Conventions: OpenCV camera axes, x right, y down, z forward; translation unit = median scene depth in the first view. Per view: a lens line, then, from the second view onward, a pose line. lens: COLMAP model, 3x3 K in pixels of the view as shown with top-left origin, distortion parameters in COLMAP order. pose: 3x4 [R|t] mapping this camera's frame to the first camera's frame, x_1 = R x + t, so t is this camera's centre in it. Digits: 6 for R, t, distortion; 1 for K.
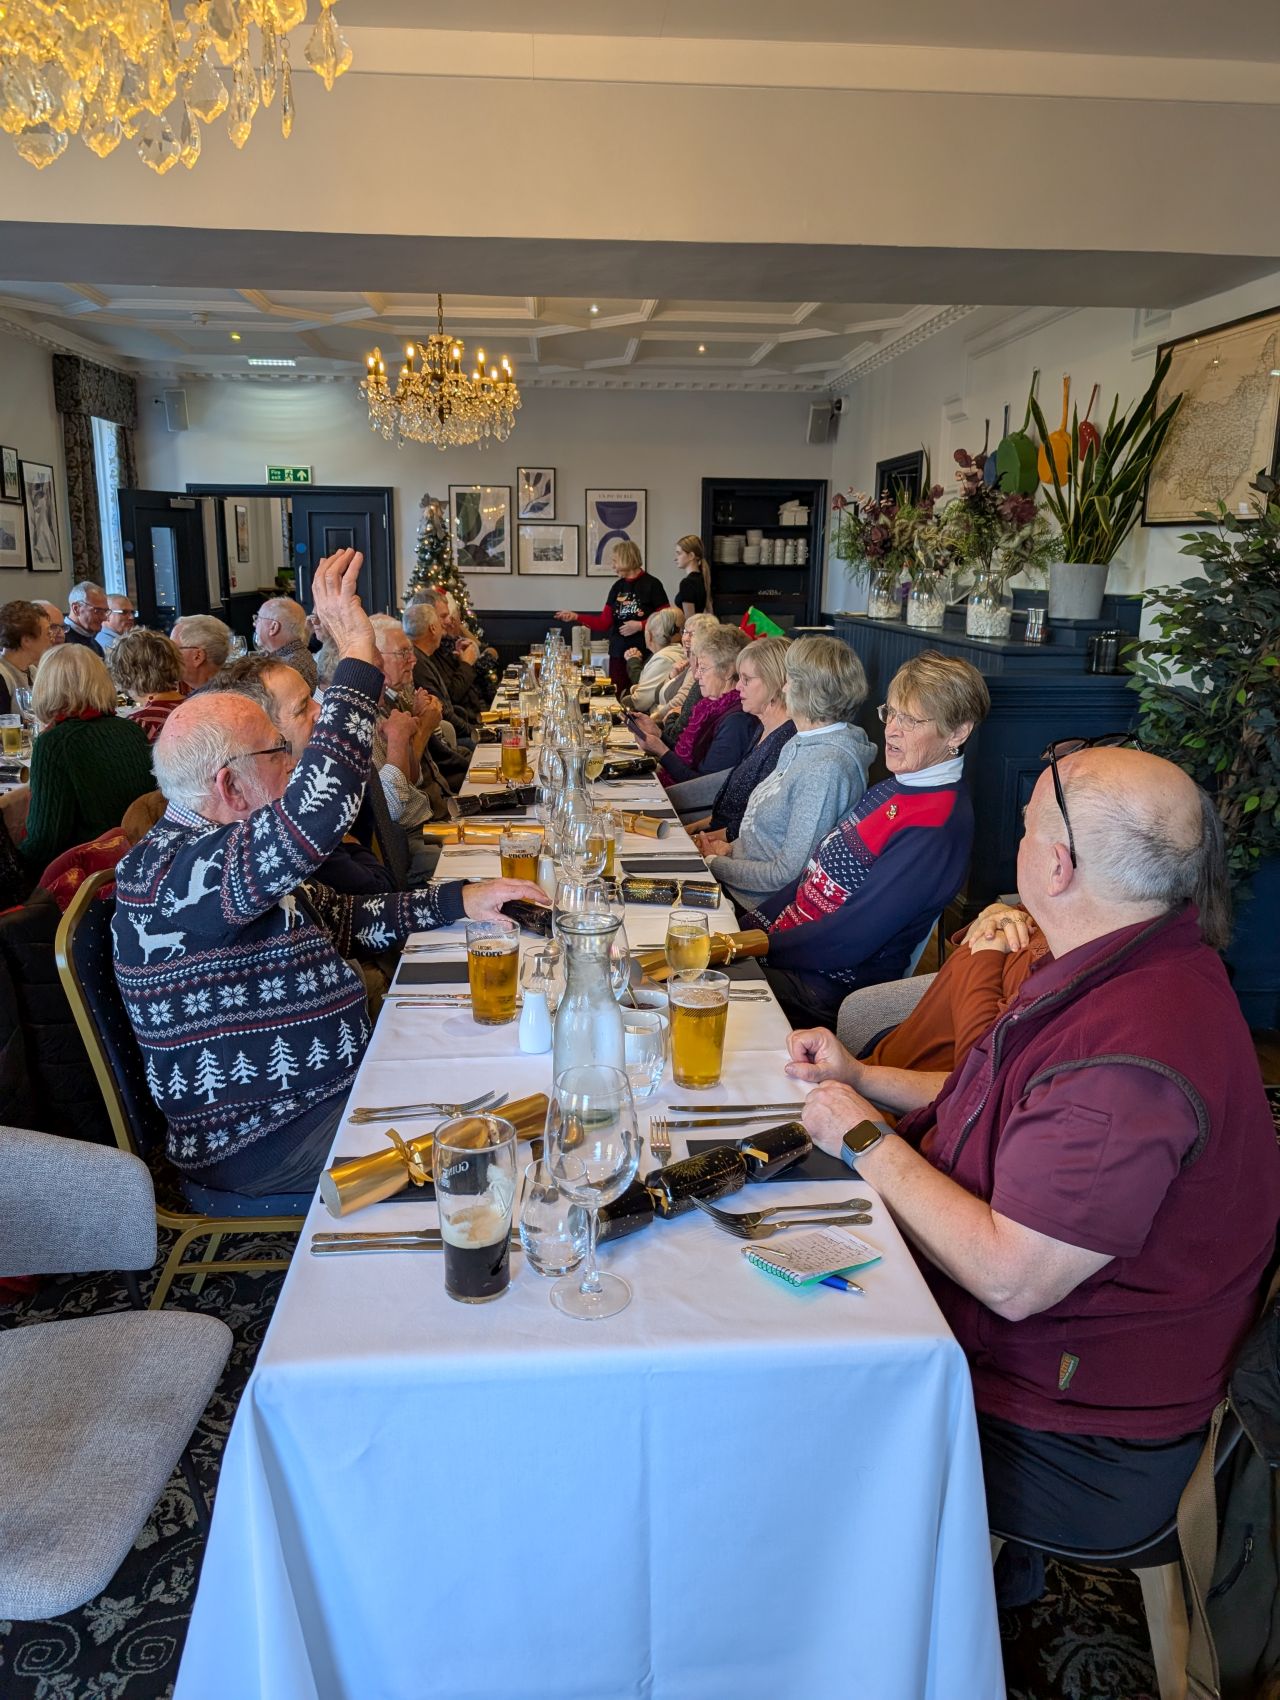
lens RADIAL K [[1230.4, 0, 640.0], [0, 1230.4, 850.0], [0, 0, 1]] dist [-0.005236, -0.005455]
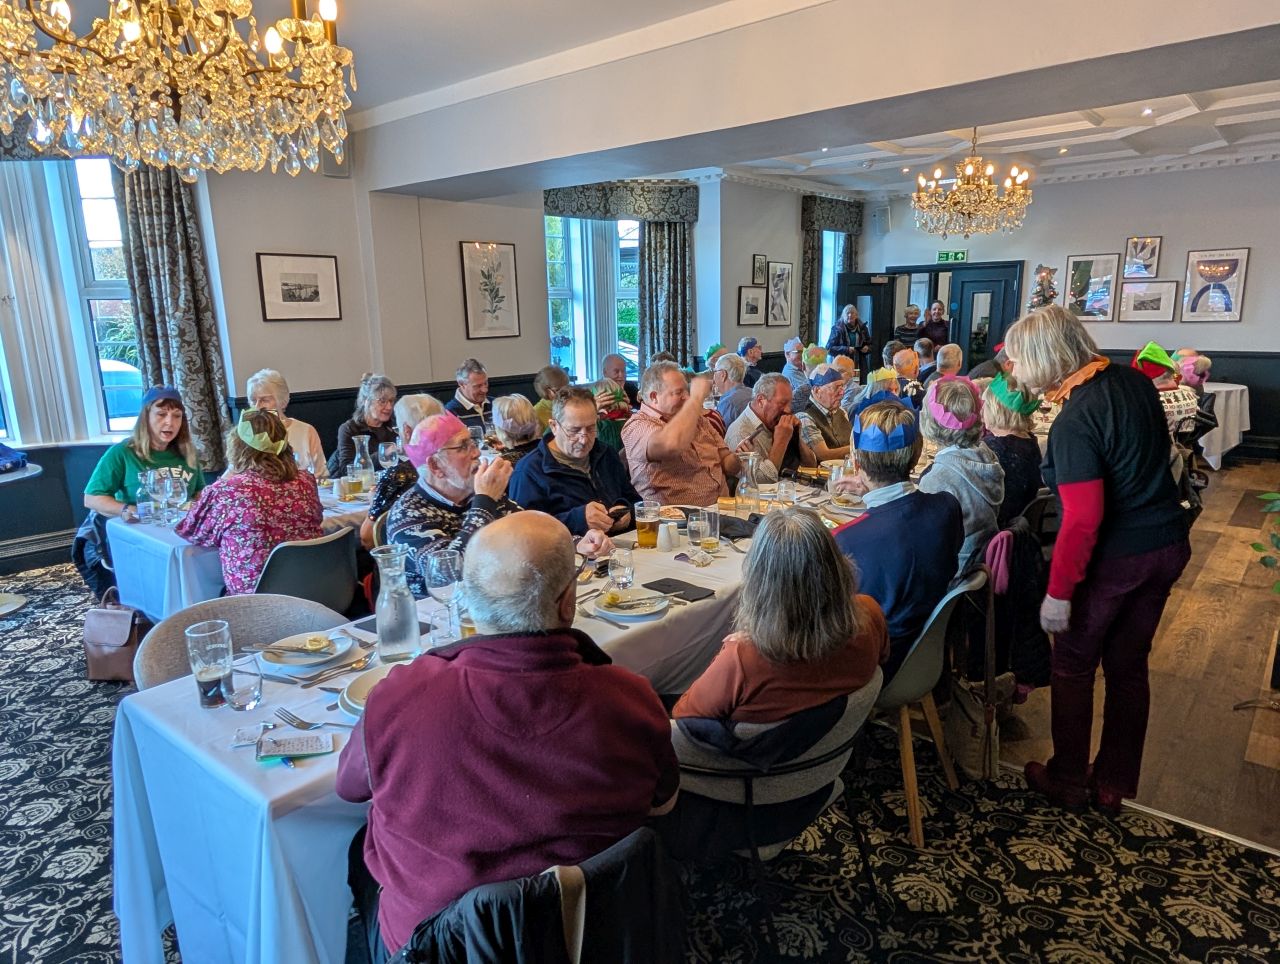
lens RADIAL K [[814.3, 0, 640.0], [0, 814.3, 482.0], [0, 0, 1]] dist [-0.006143, -0.004951]
pose [[0.714969, 0.119033, -0.688948, 0.149064], [-0.132920, 0.990570, 0.033206, -0.021415], [0.686405, 0.067834, 0.724049, 0.060791]]
